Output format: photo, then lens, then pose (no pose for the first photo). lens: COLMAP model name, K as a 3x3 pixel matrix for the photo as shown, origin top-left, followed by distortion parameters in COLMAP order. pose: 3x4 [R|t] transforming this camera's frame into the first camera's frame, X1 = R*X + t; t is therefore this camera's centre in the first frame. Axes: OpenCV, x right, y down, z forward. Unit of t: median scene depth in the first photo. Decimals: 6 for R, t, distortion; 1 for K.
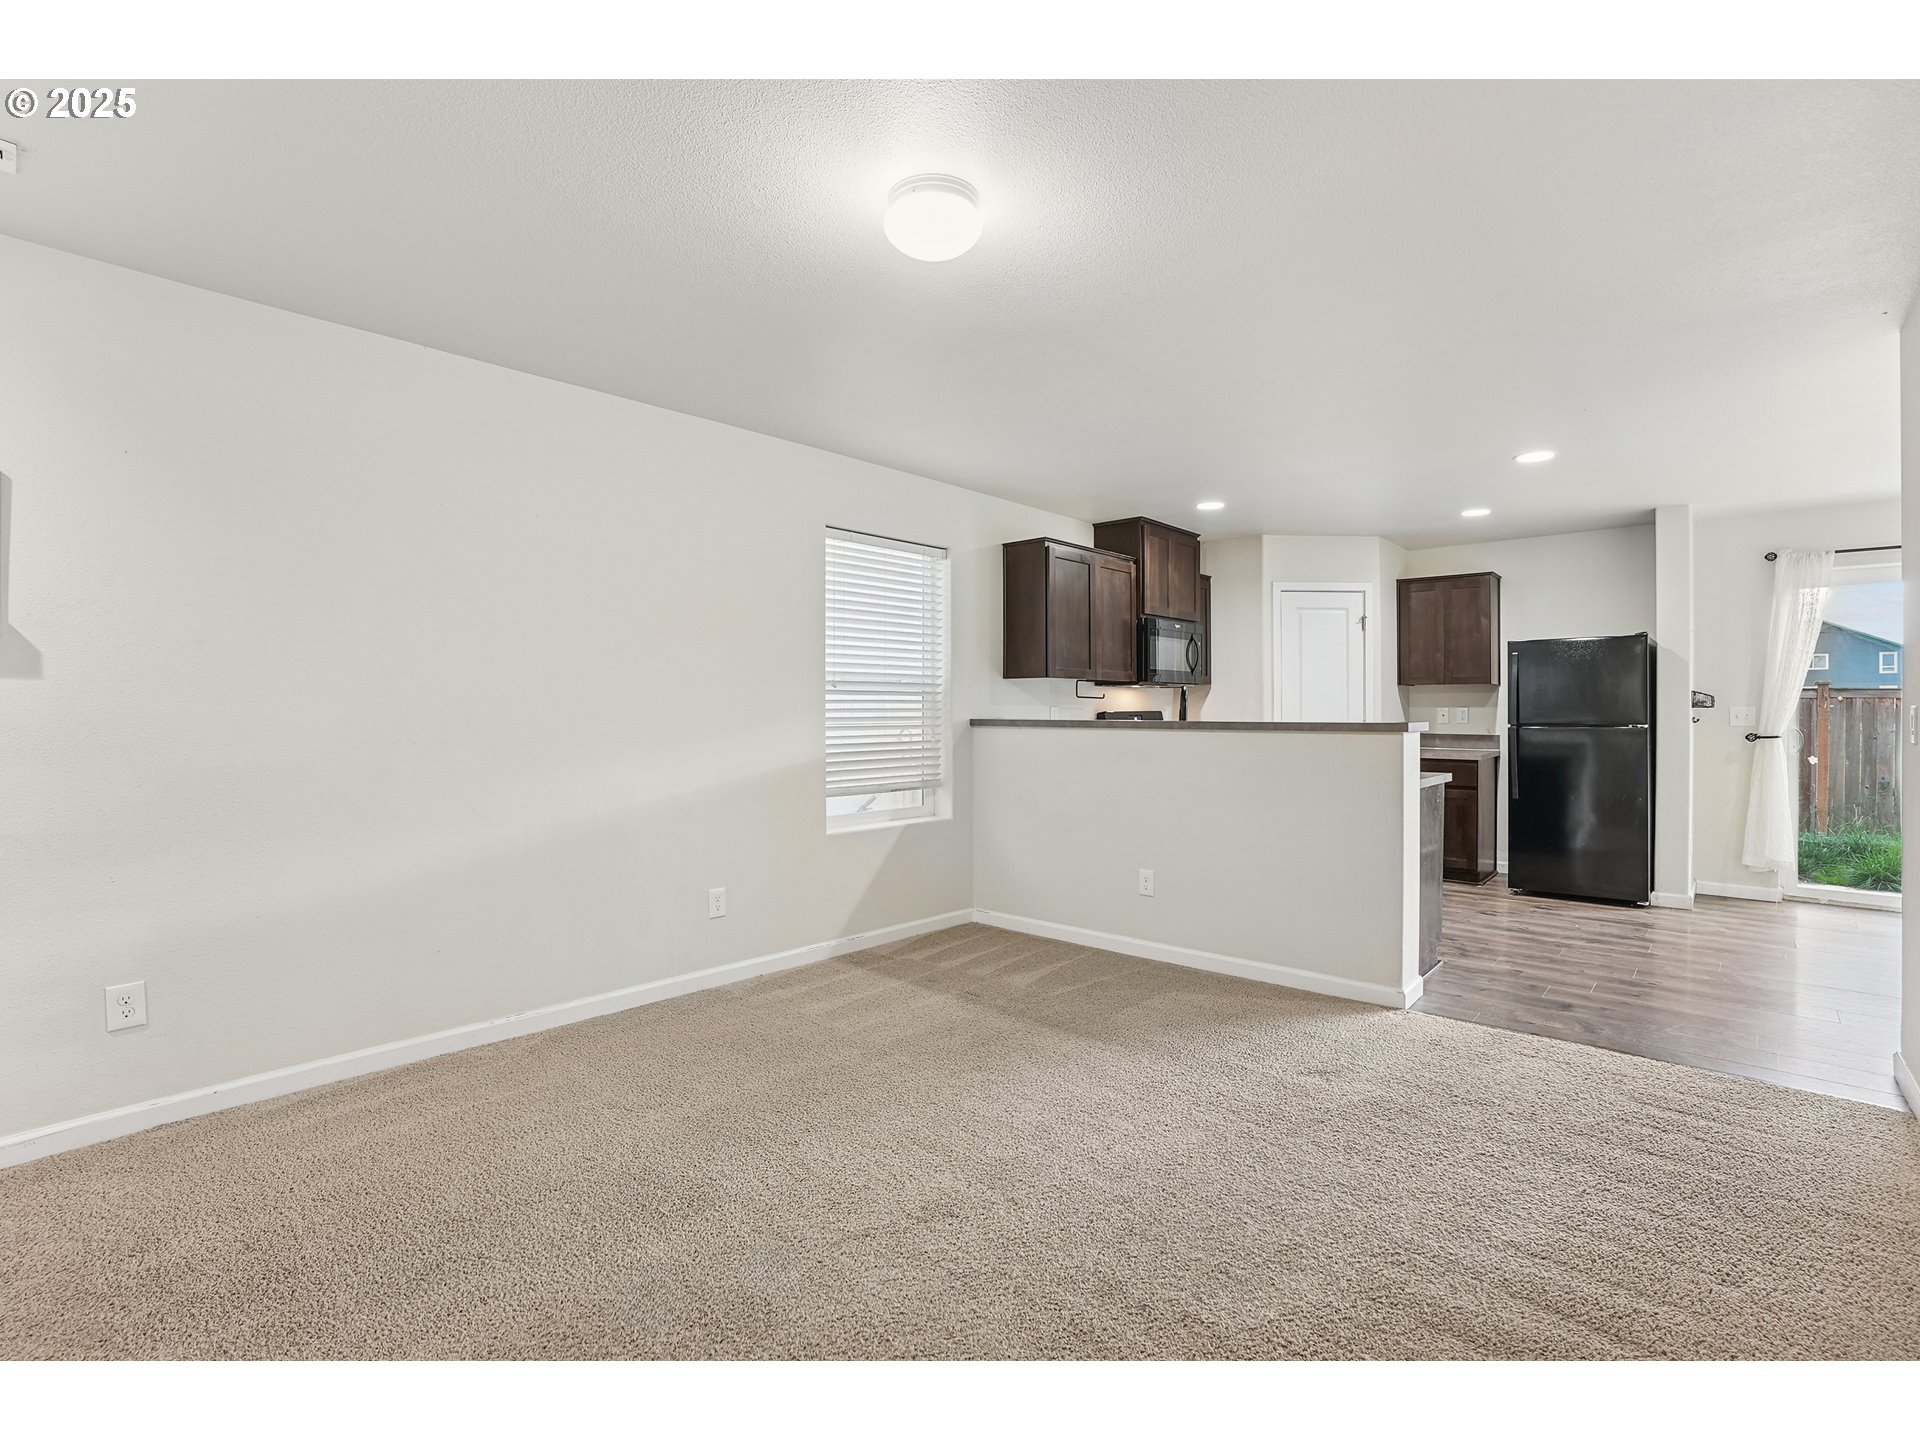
lens RADIAL K [[881.9, 0, 966.9], [0, 881.9, 710.3], [0, 0, 1]] dist [-0.002337, 0.000015]
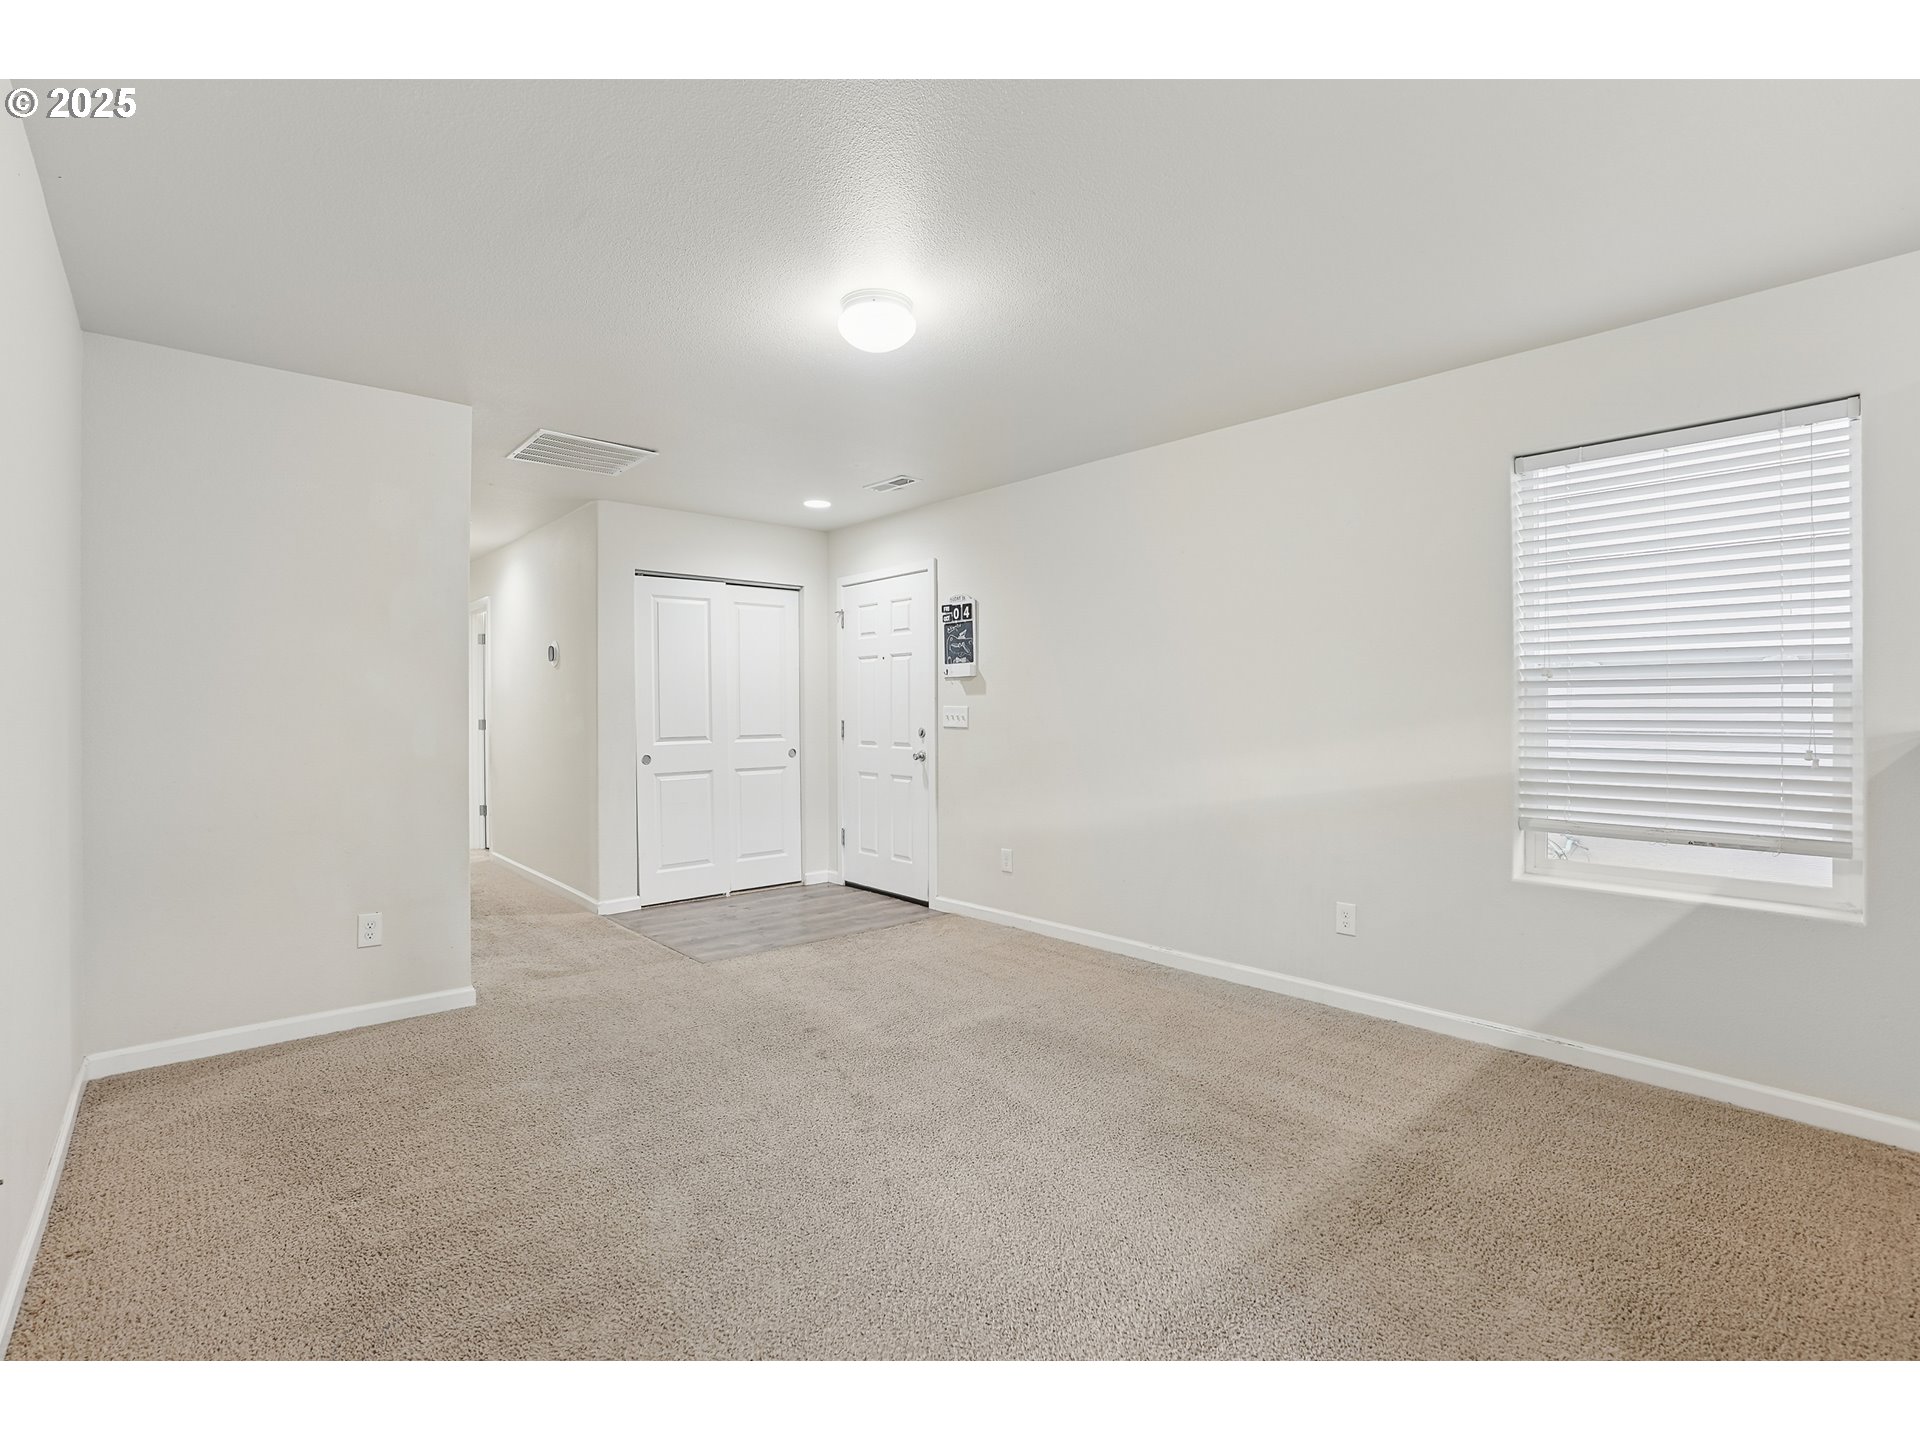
lens RADIAL K [[900.3, 0, 959.3], [0, 900.3, 704.6], [0, 0, 1]] dist [-0.073619, 0.032640]
pose [[-0.081158, -0.006482, -0.996680, 0.581215], [-0.003892, 0.999973, -0.006186, 0.001822], [0.996694, 0.003378, -0.081181, 0.582672]]
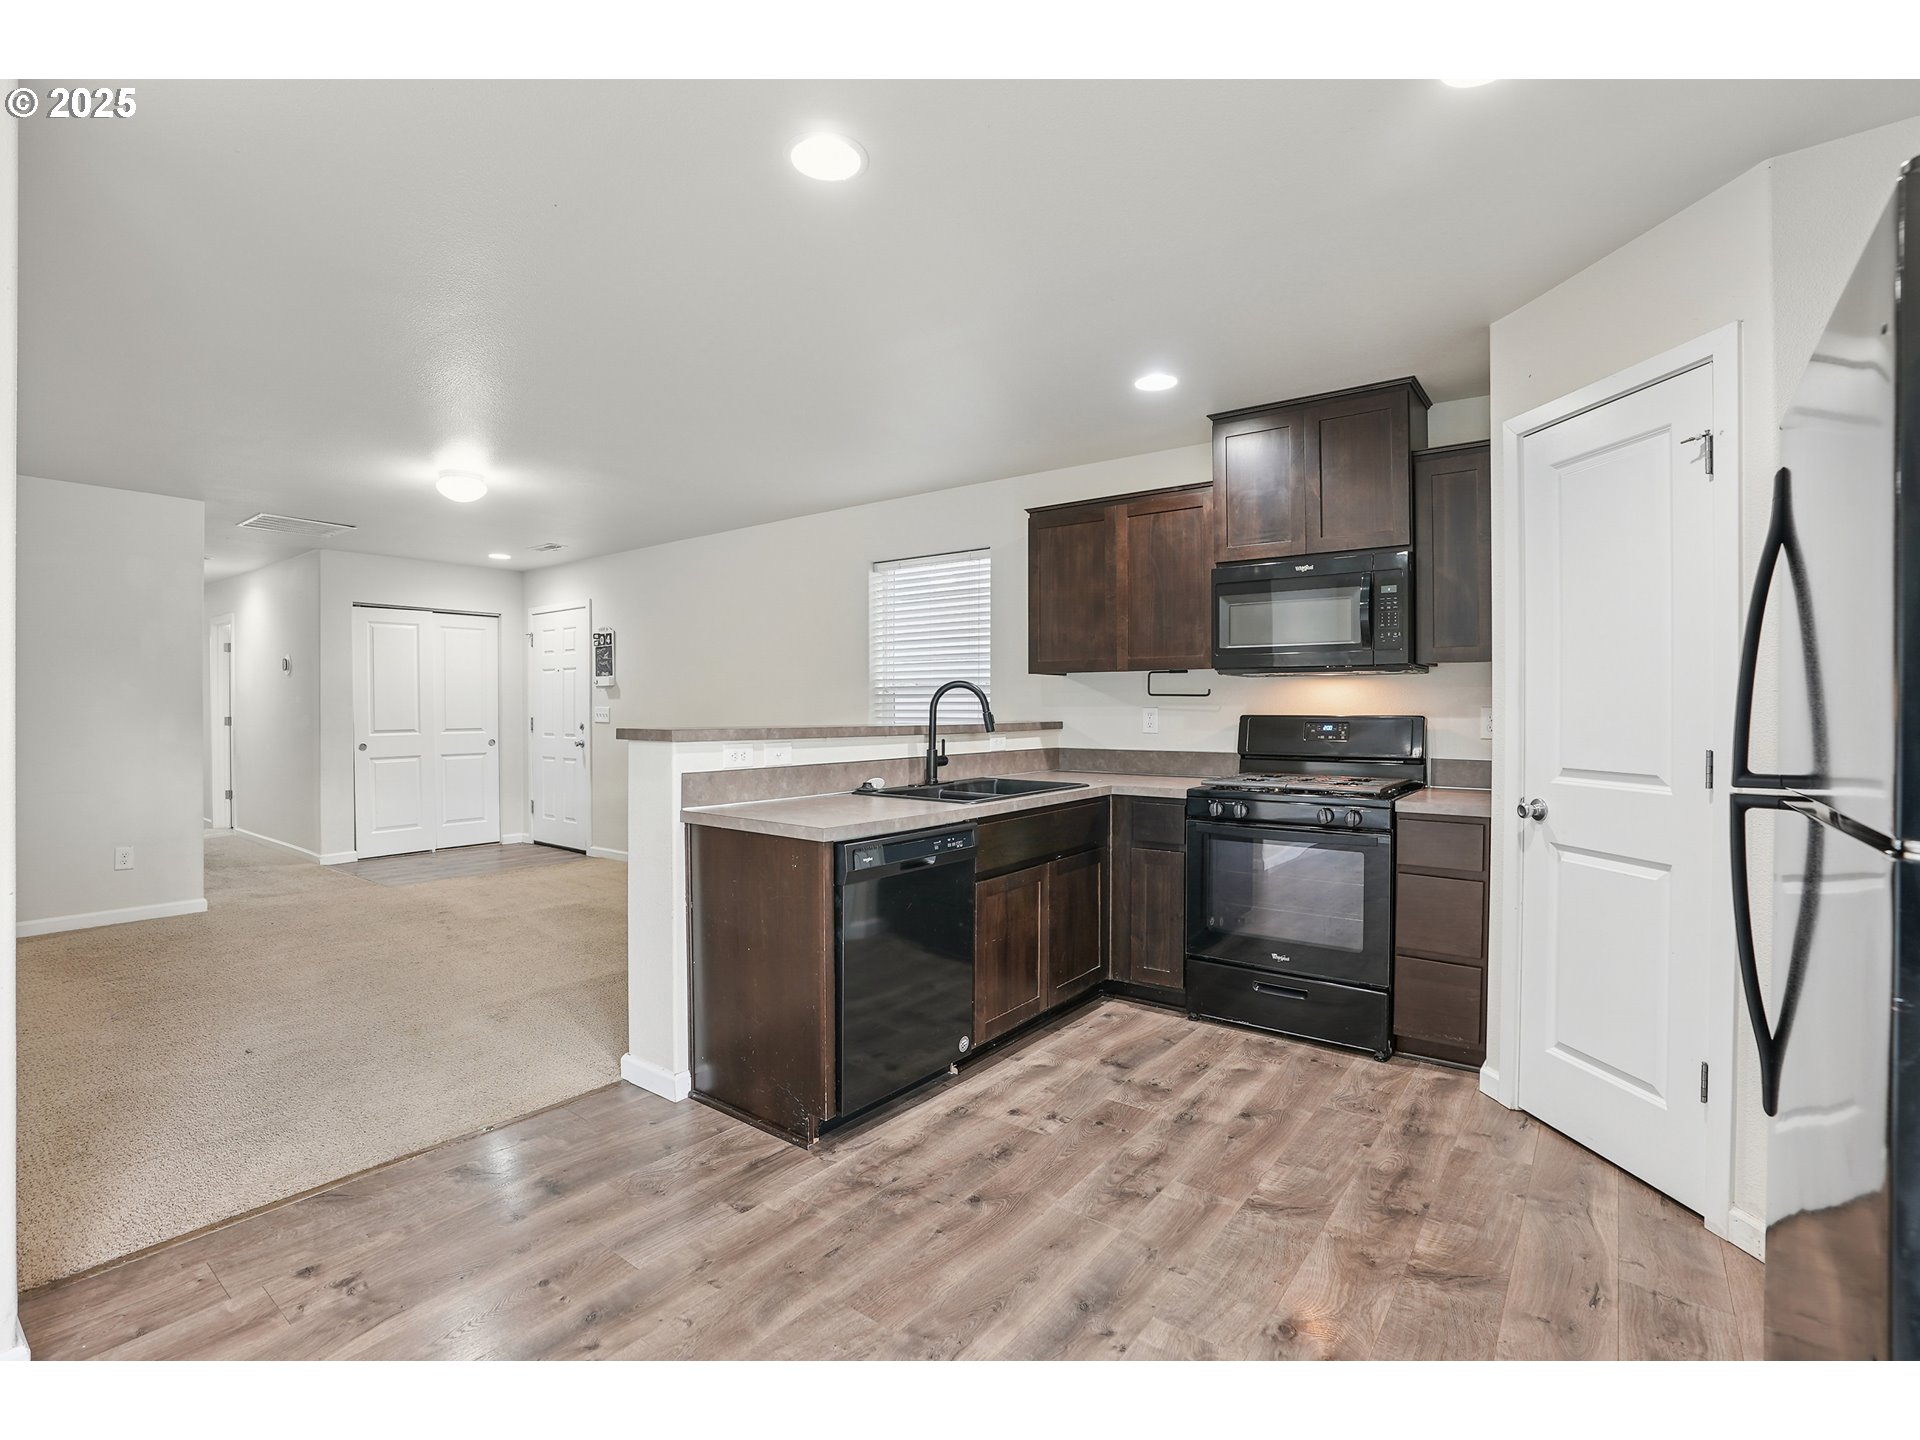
lens RADIAL K [[900.3, 0, 959.3], [0, 900.3, 704.6], [0, 0, 1]] dist [-0.073619, 0.032640]
pose [[0.108194, -0.005044, -0.994117, 1.079467], [-0.005617, 0.999968, -0.005685, -0.002295], [0.994114, 0.006199, 0.108163, 0.952461]]
